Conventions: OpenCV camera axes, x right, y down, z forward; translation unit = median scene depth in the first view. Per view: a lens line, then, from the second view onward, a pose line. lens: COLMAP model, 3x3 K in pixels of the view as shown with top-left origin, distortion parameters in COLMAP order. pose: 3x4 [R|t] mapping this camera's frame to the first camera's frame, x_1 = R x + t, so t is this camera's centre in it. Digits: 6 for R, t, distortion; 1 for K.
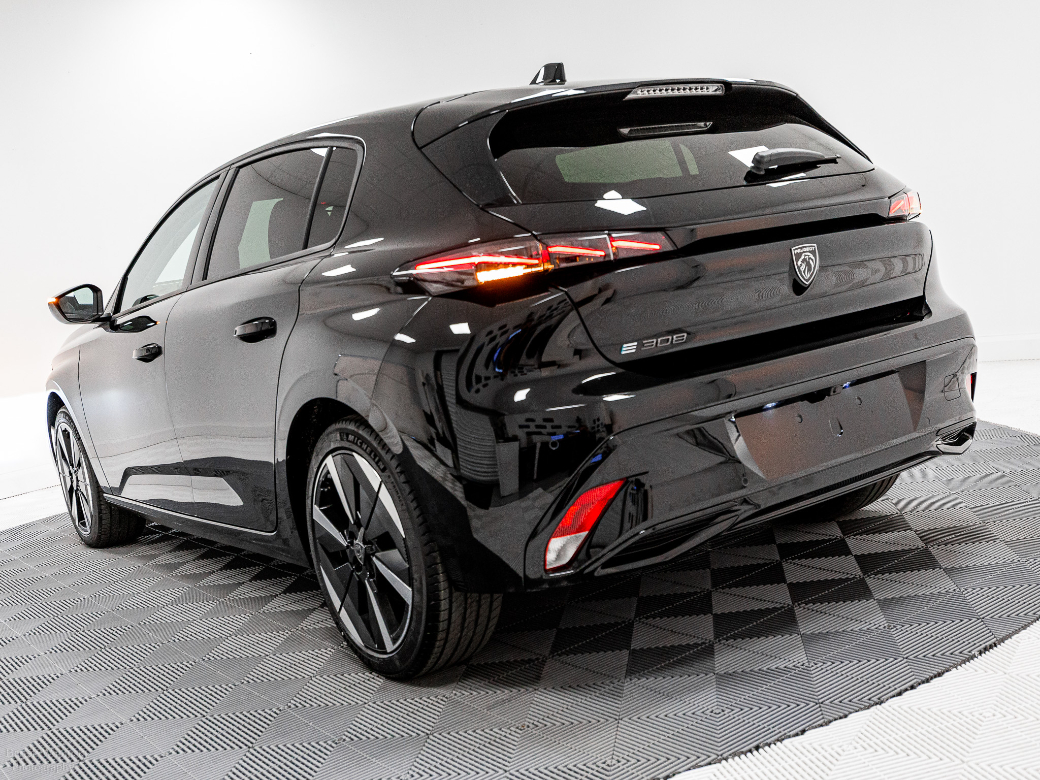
lens RADIAL K [[1117.6, 0, 520.0], [0, 1117.6, 390.0], [0, 0, 1]] dist [0.015203, 0.008949]
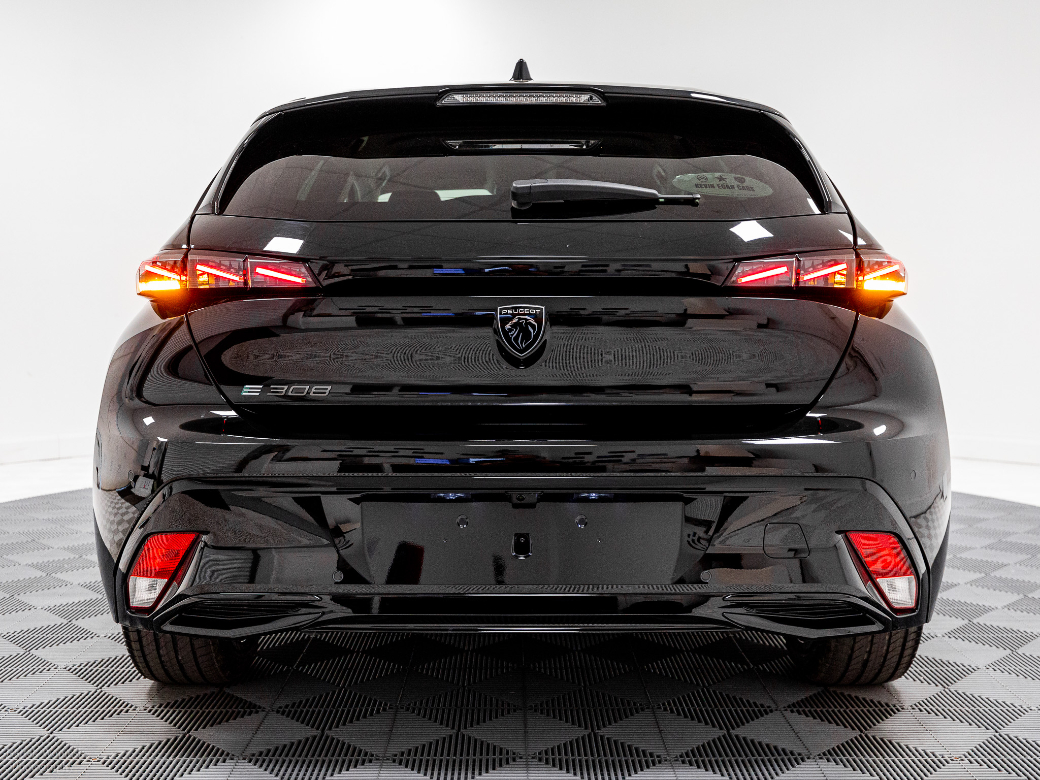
lens RADIAL K [[1117.6, 0, 520.0], [0, 1117.6, 390.0], [0, 0, 1]] dist [0.015203, 0.008949]
pose [[0.795027, 0.191327, -0.575609, 0.698495], [-0.182650, 0.980419, 0.073608, -0.127313], [0.578421, 0.046615, 0.814405, 0.371258]]
